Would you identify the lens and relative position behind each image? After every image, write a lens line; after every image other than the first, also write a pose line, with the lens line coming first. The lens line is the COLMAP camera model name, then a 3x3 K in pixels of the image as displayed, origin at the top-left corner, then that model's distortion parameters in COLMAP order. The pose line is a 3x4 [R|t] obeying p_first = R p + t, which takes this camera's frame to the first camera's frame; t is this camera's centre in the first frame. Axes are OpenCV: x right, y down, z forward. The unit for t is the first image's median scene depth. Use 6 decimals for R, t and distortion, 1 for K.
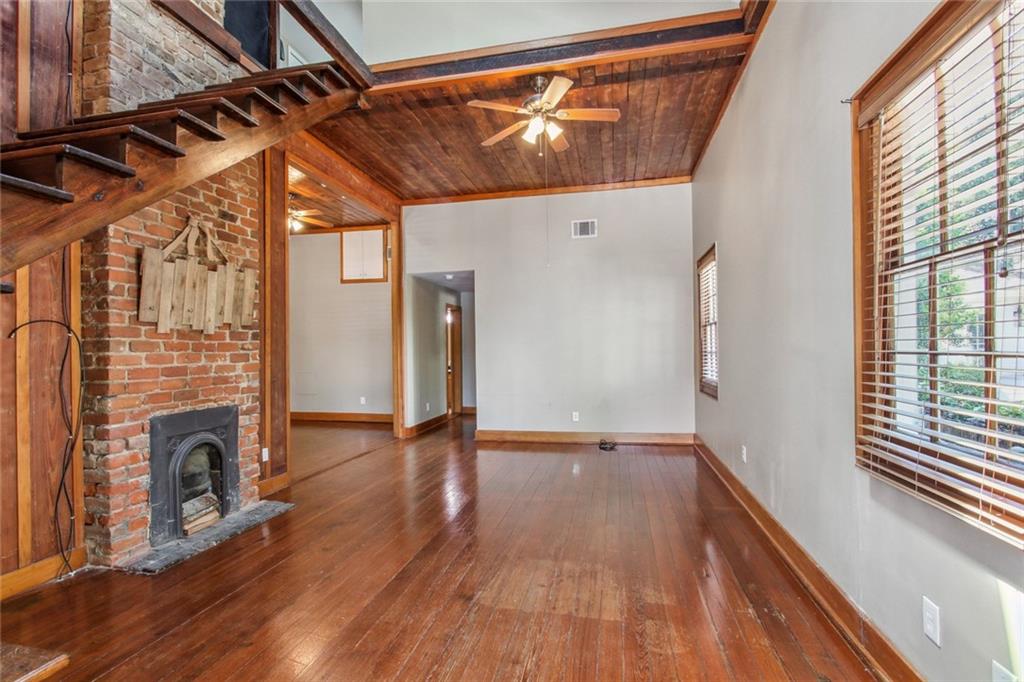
lens RADIAL K [[494.1, 0, 510.0], [0, 494.1, 348.0], [0, 0, 1]] dist [0.000460, 0.000284]
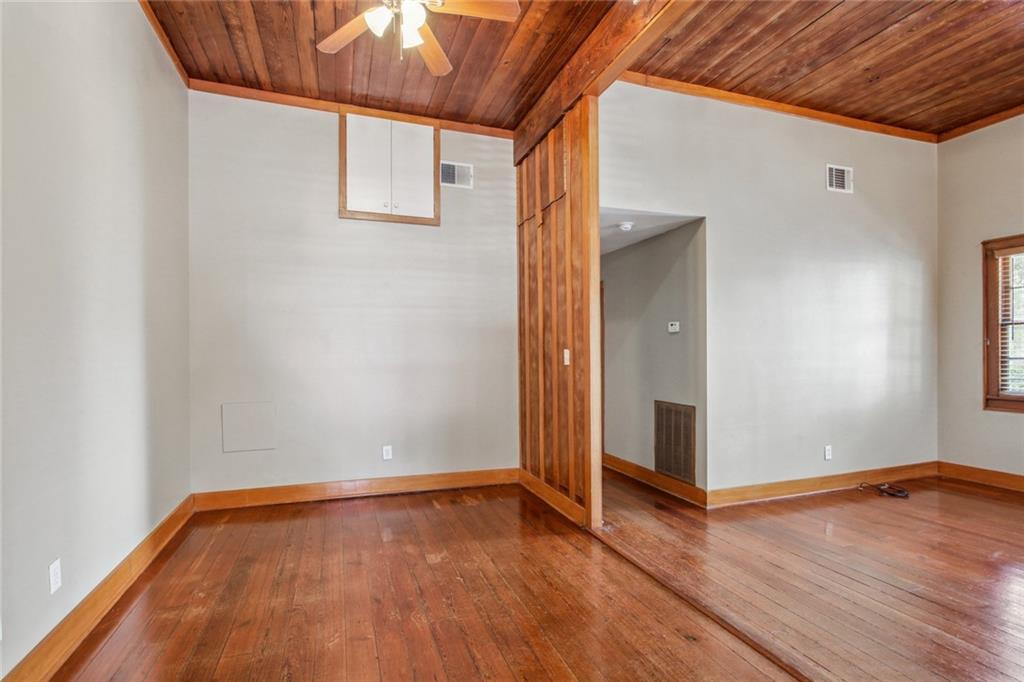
lens RADIAL K [[494.1, 0, 510.0], [0, 494.1, 348.0], [0, 0, 1]] dist [0.000460, 0.000284]
pose [[0.854577, 0.009357, 0.519240, -0.458314], [-0.006693, 0.999953, -0.007004, 0.001329], [-0.519281, 0.002510, 0.854600, 0.501546]]
